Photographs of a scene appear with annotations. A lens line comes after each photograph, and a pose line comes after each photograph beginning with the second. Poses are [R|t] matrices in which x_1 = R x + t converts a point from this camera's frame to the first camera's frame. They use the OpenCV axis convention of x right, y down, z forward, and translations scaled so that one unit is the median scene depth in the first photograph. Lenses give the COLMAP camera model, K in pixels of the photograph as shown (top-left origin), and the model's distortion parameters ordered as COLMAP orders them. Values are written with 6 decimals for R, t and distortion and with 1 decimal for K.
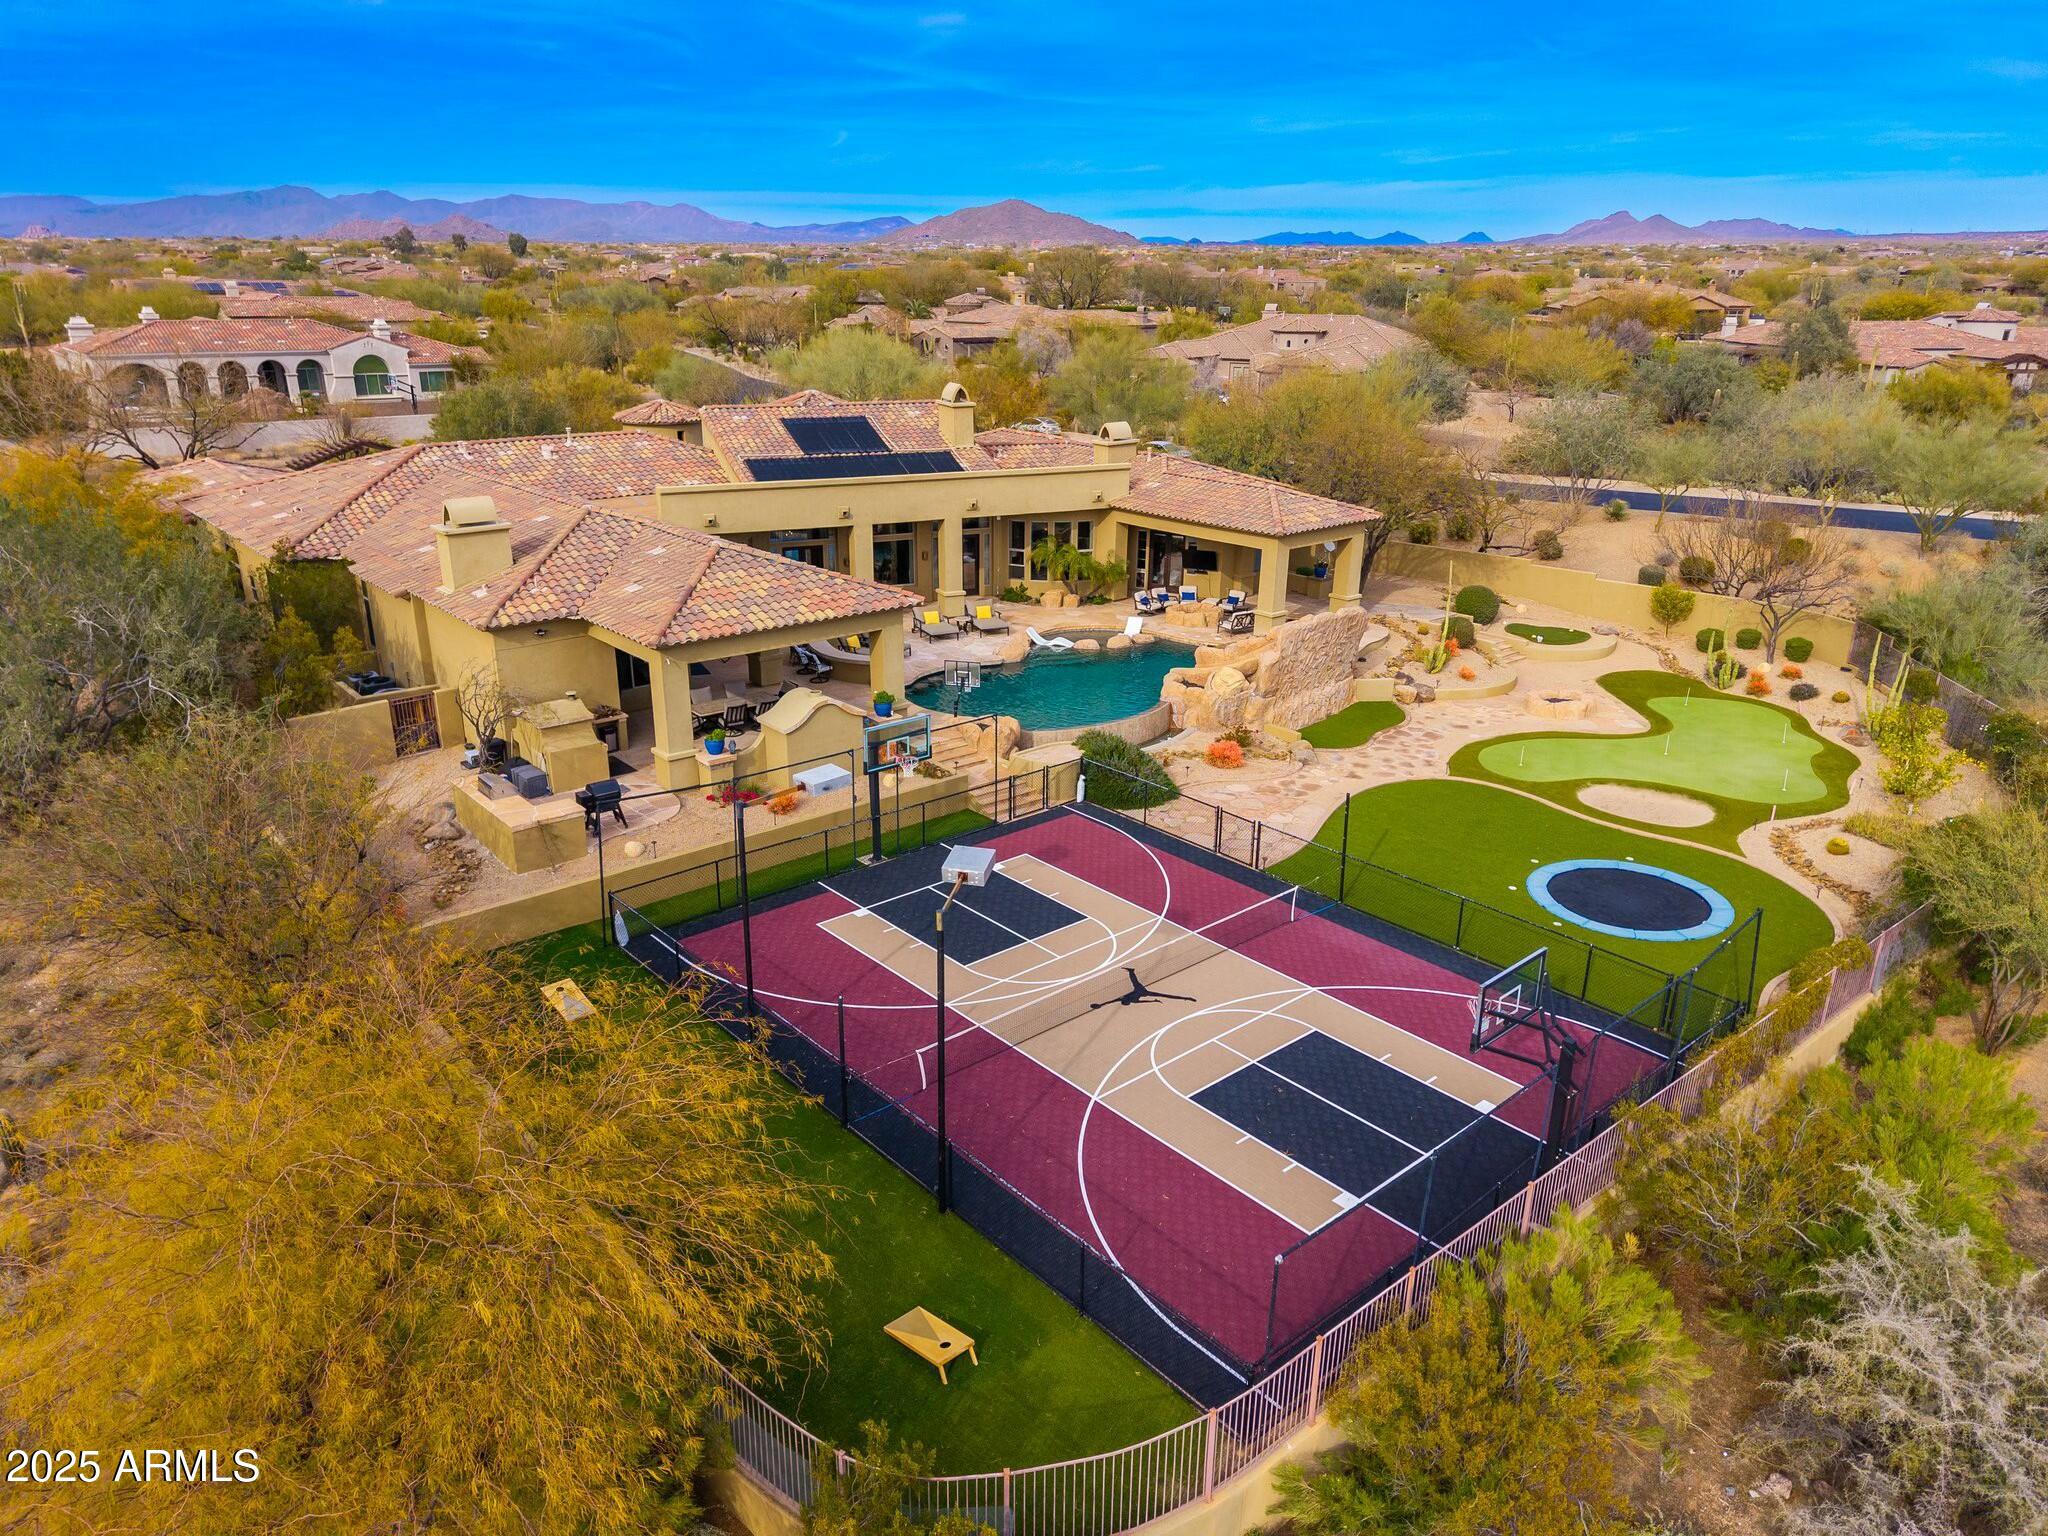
lens RADIAL K [[1359.4, 0, 1024.0], [0, 1359.4, 768.0], [0, 0, 1]] dist [0.041530, 0.001515]
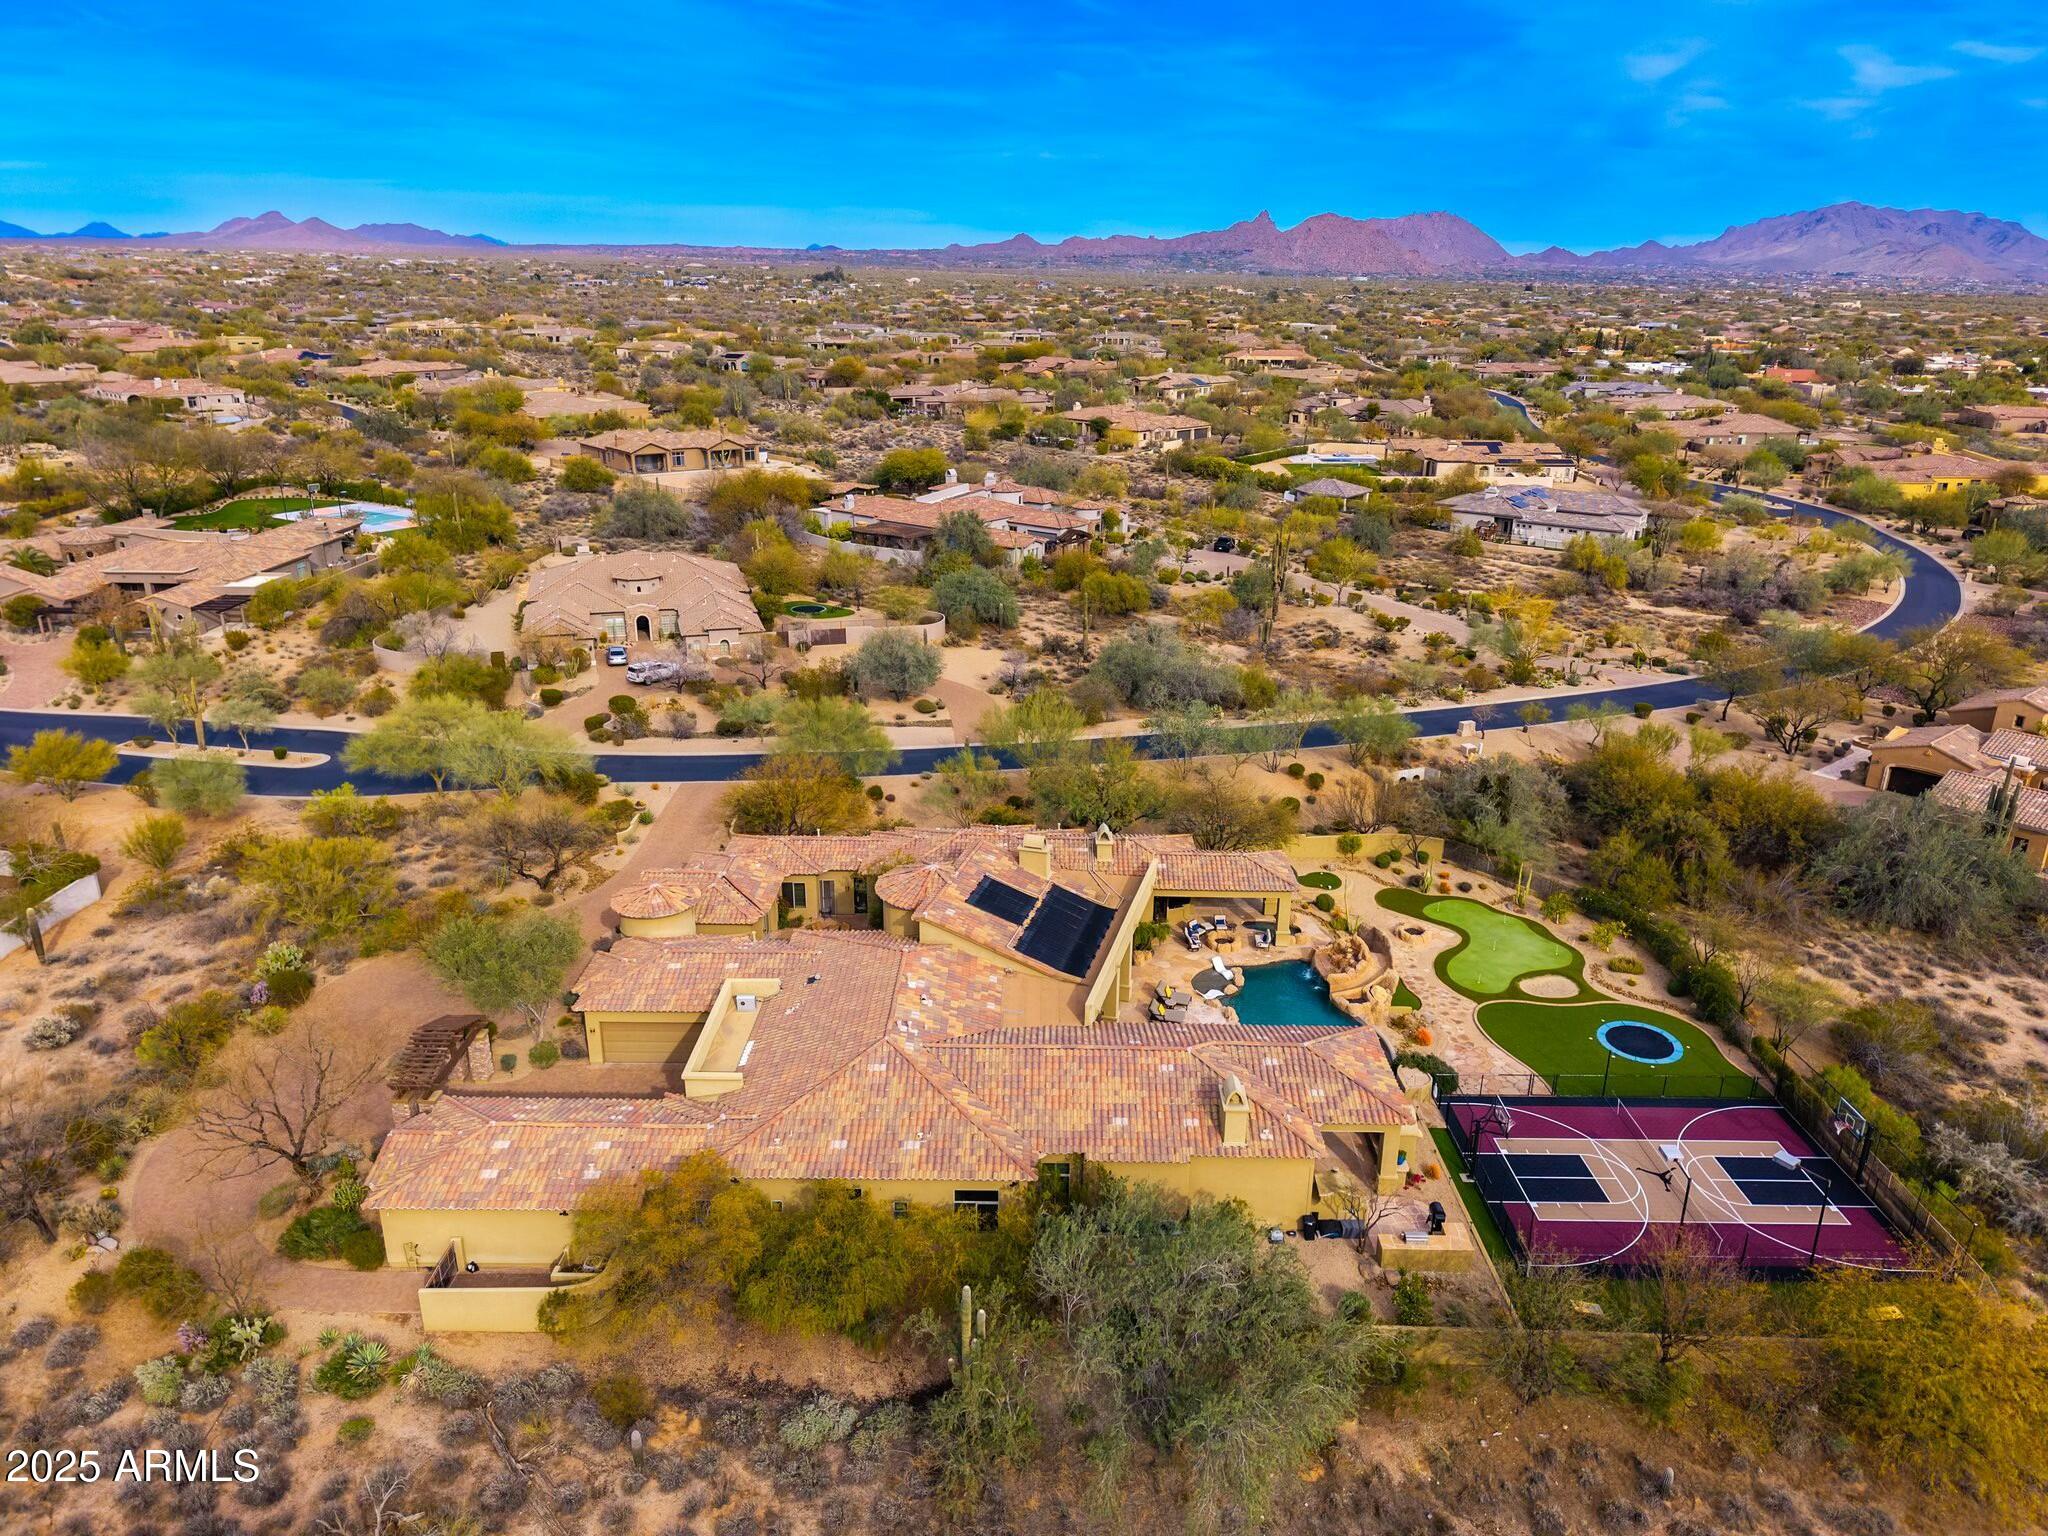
lens RADIAL K [[1348.2, 0, 1024.0], [0, 1348.2, 768.0], [0, 0, 1]] dist [0.026095, 0.000298]
pose [[0.658401, -0.256312, 0.707681, -1.516477], [0.255552, 0.960503, 0.110125, -0.752518], [-0.707956, 0.108342, 0.697897, 0.062123]]
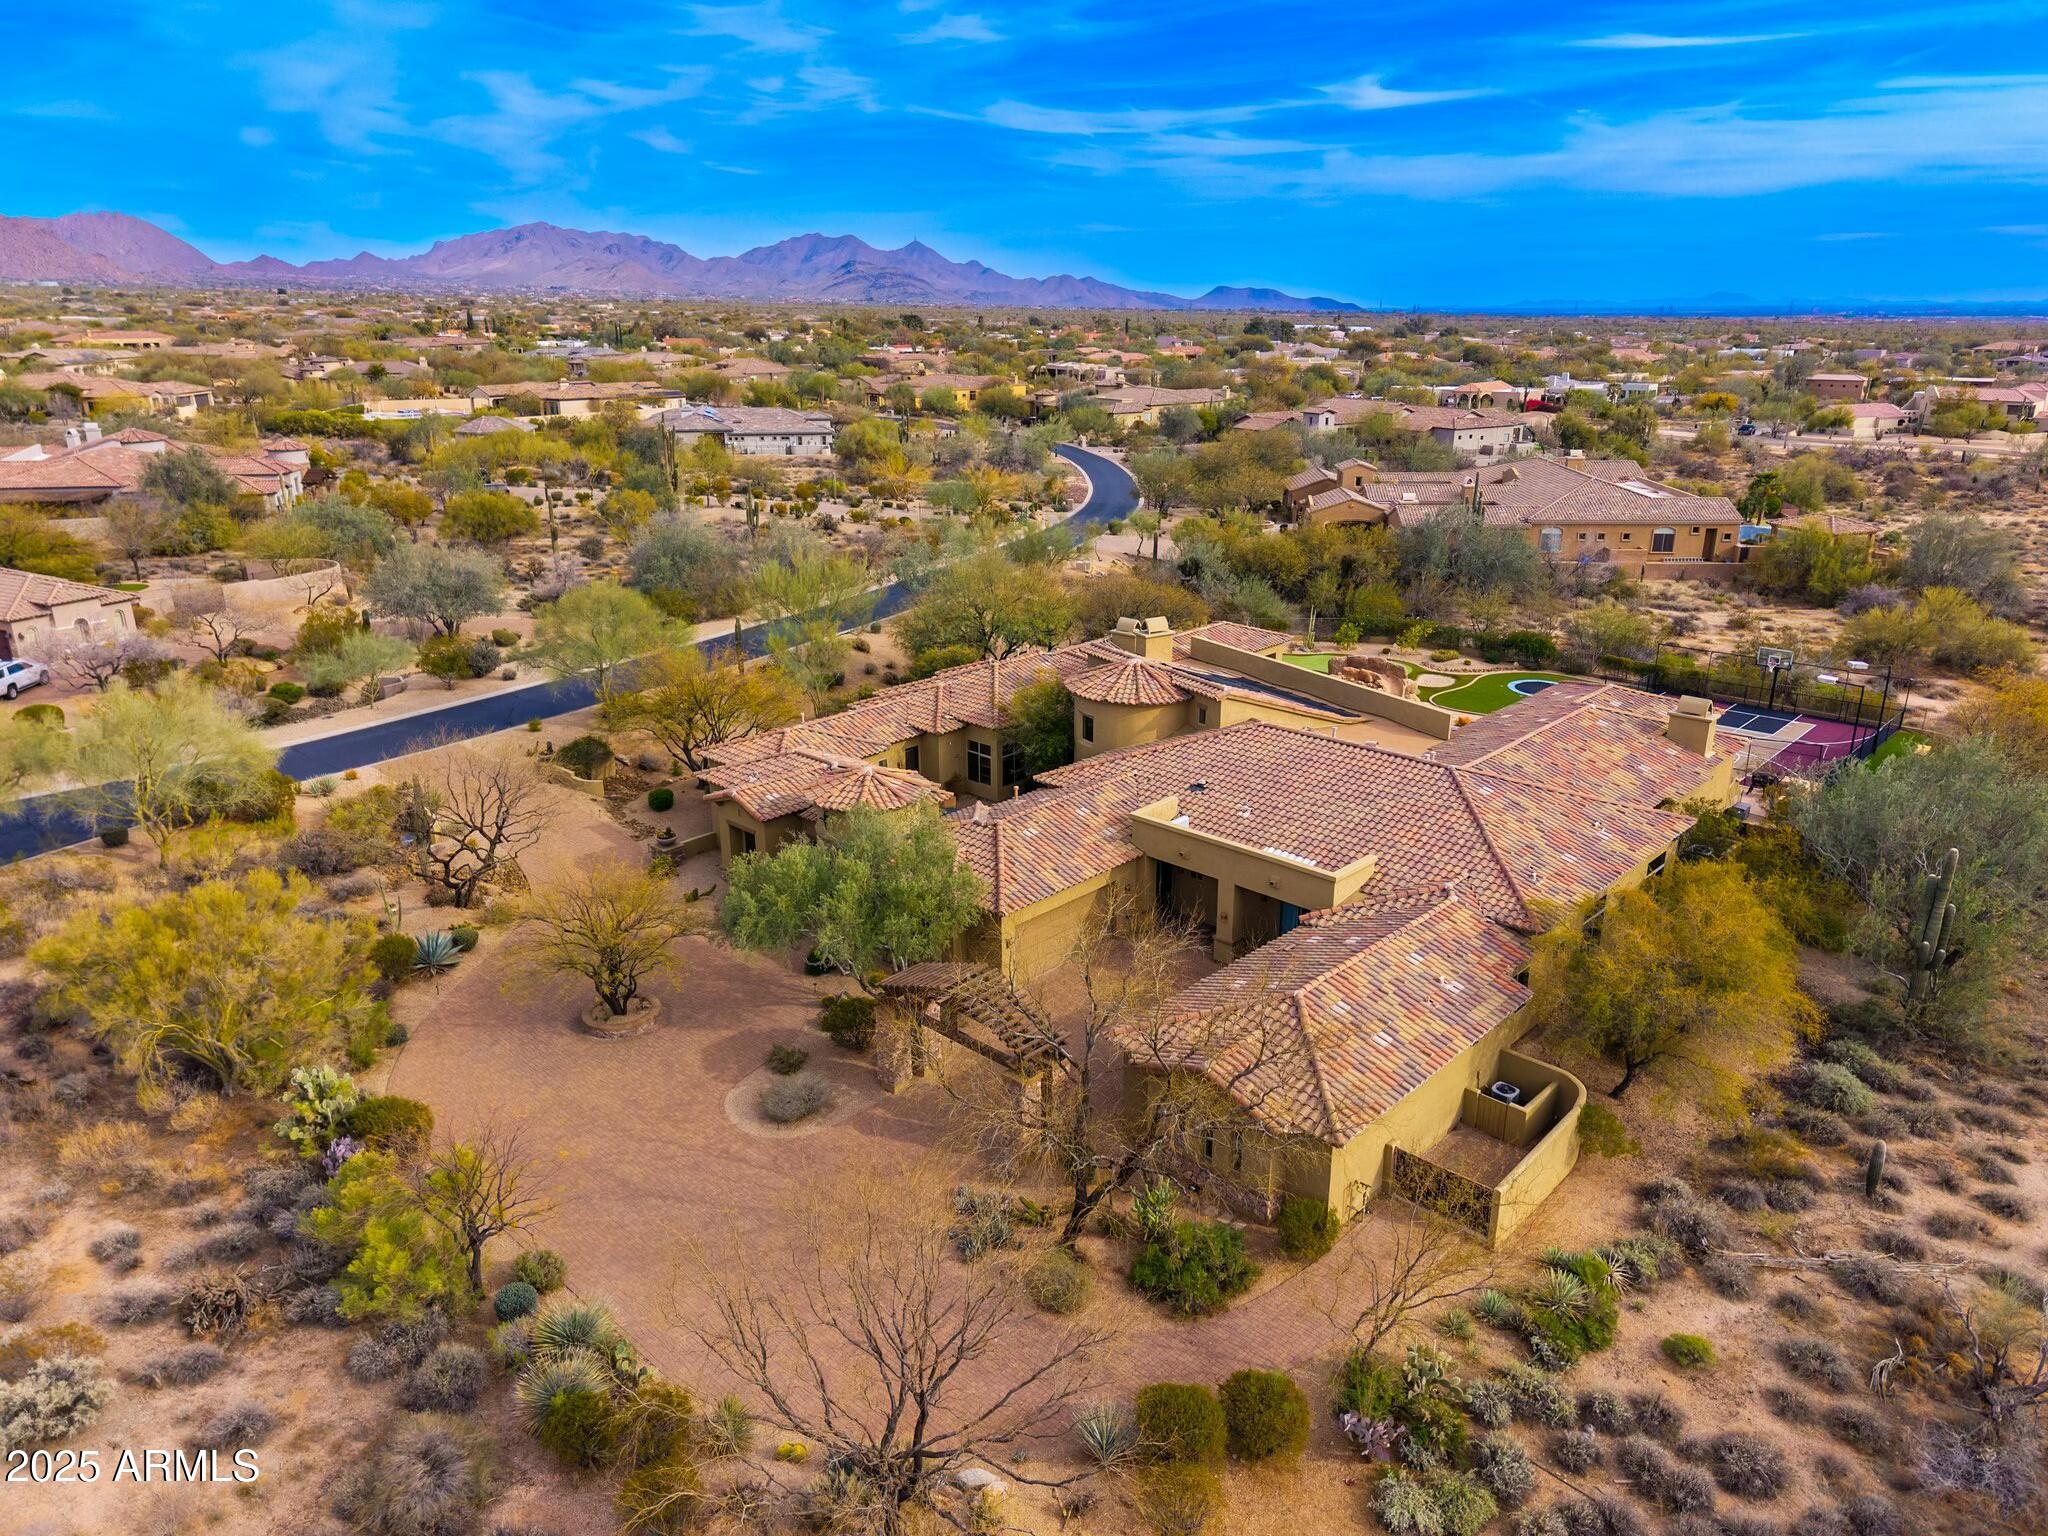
lens RADIAL K [[1379.5, 0, 1024.0], [0, 1379.5, 768.0], [0, 0, 1]] dist [0.007028, 0.002382]
pose [[-0.099588, -0.328518, 0.939233, -1.828112], [0.343012, 0.874731, 0.342327, -0.927533], [-0.934037, 0.356260, 0.025573, 1.690807]]
